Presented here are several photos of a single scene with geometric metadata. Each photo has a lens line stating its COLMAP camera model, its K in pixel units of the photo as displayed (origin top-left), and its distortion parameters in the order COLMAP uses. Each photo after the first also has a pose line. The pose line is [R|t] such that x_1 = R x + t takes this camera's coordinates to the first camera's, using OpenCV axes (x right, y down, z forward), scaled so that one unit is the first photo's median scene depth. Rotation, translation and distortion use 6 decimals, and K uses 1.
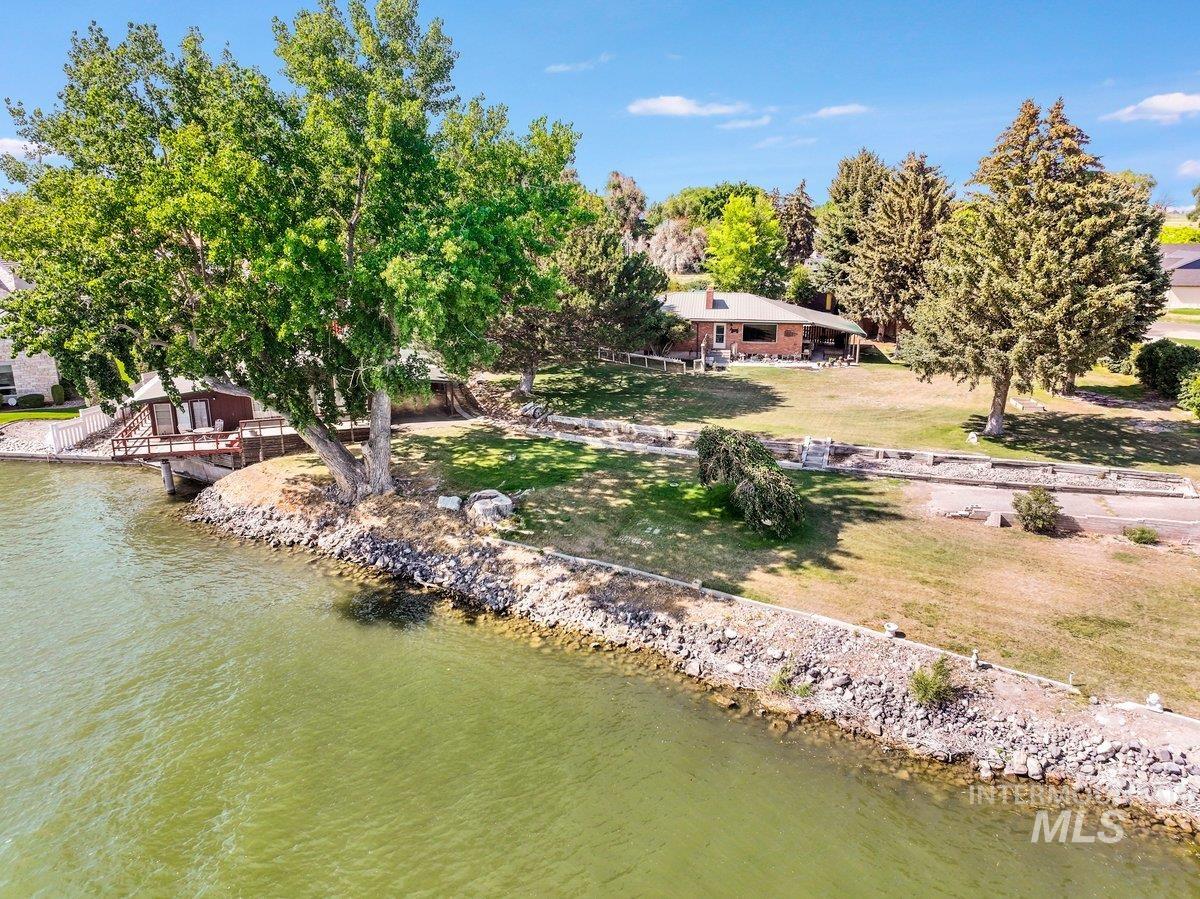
lens RADIAL K [[826.9, 0, 618.5], [0, 826.9, 450.6], [0, 0, 1]] dist [0.005473, 0.004930]
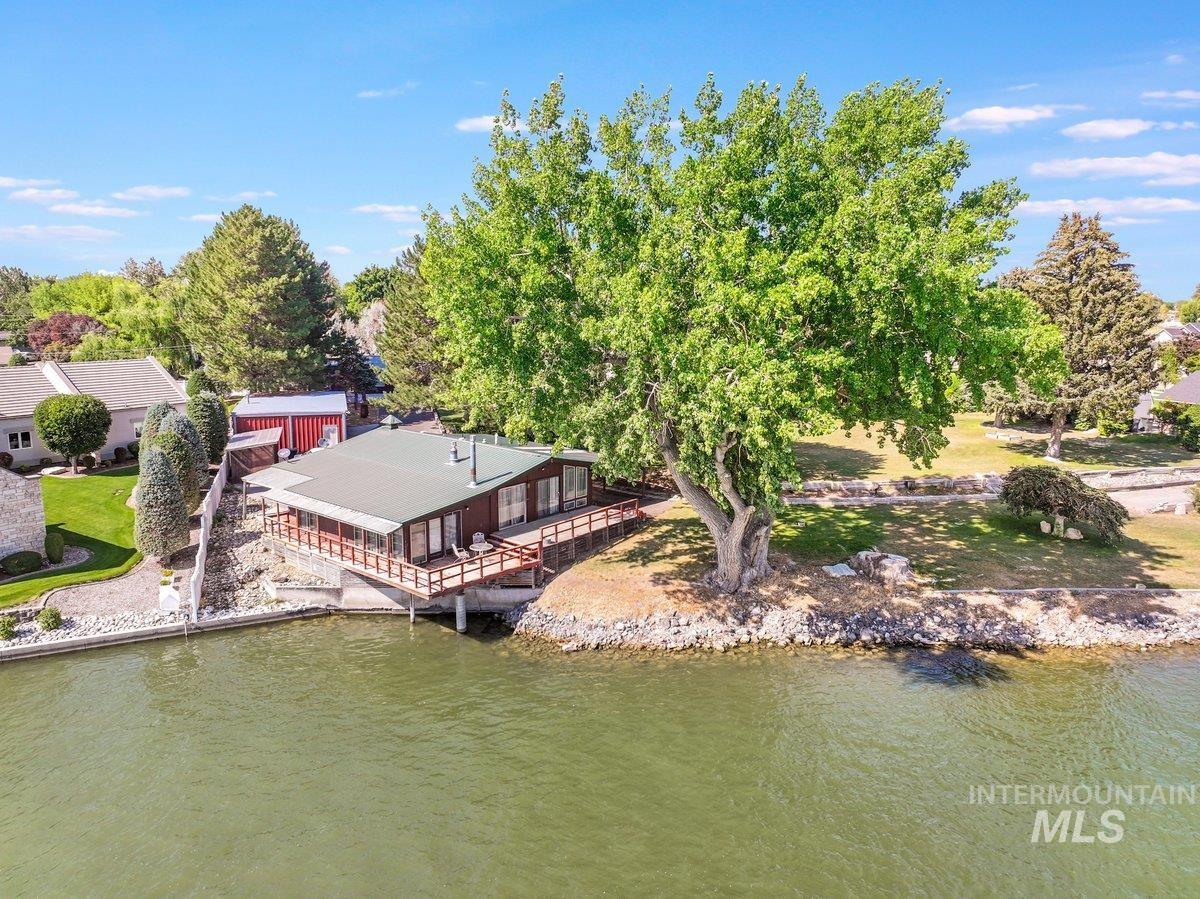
lens RADIAL K [[826.9, 0, 618.5], [0, 826.9, 450.6], [0, 0, 1]] dist [0.005473, 0.004930]
pose [[0.846451, -0.095467, 0.523838, -1.018189], [0.140251, 0.989029, -0.046381, -0.078886], [-0.513663, 0.112728, 0.850554, 0.282424]]
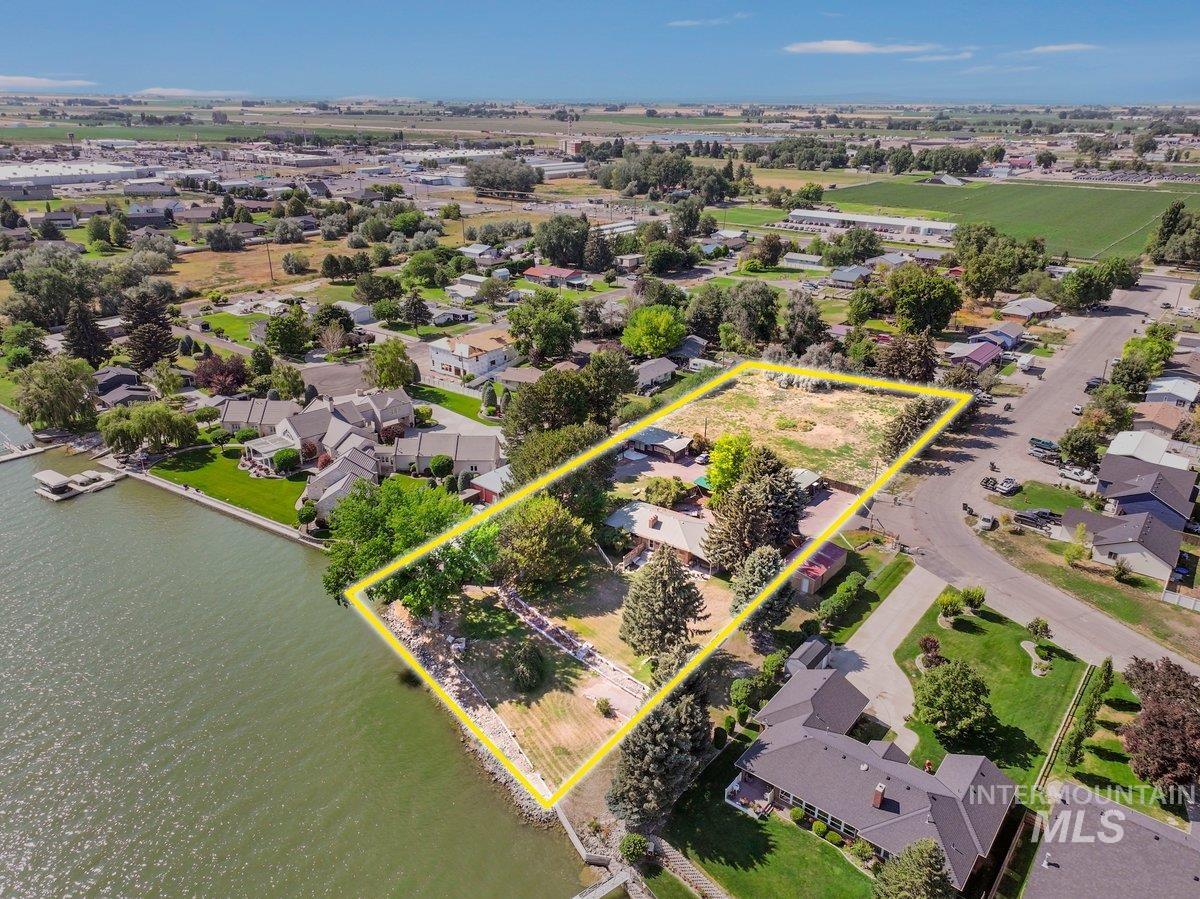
lens RADIAL K [[826.9, 0, 618.5], [0, 826.9, 450.6], [0, 0, 1]] dist [0.005473, 0.004930]
pose [[0.905894, 0.171296, -0.387315, 1.414346], [-0.129702, 0.982820, 0.131307, -1.104518], [0.403153, -0.068715, 0.912549, -1.429924]]
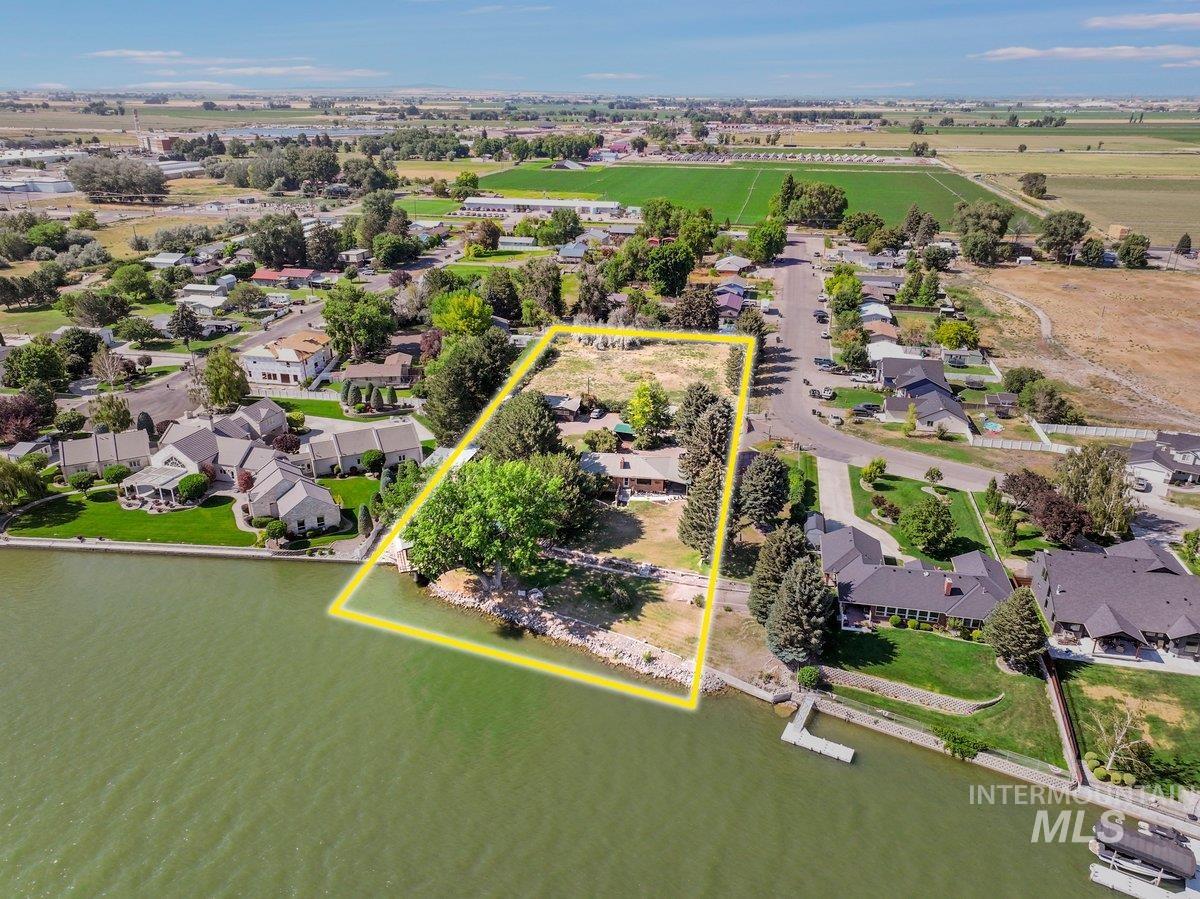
lens RADIAL K [[826.9, 0, 618.5], [0, 826.9, 450.6], [0, 0, 1]] dist [0.005473, 0.004930]
pose [[0.999563, -0.007002, 0.028729, 0.074358], [0.003729, 0.993649, 0.112460, -0.868939], [-0.029334, -0.112303, 0.993241, -2.157920]]
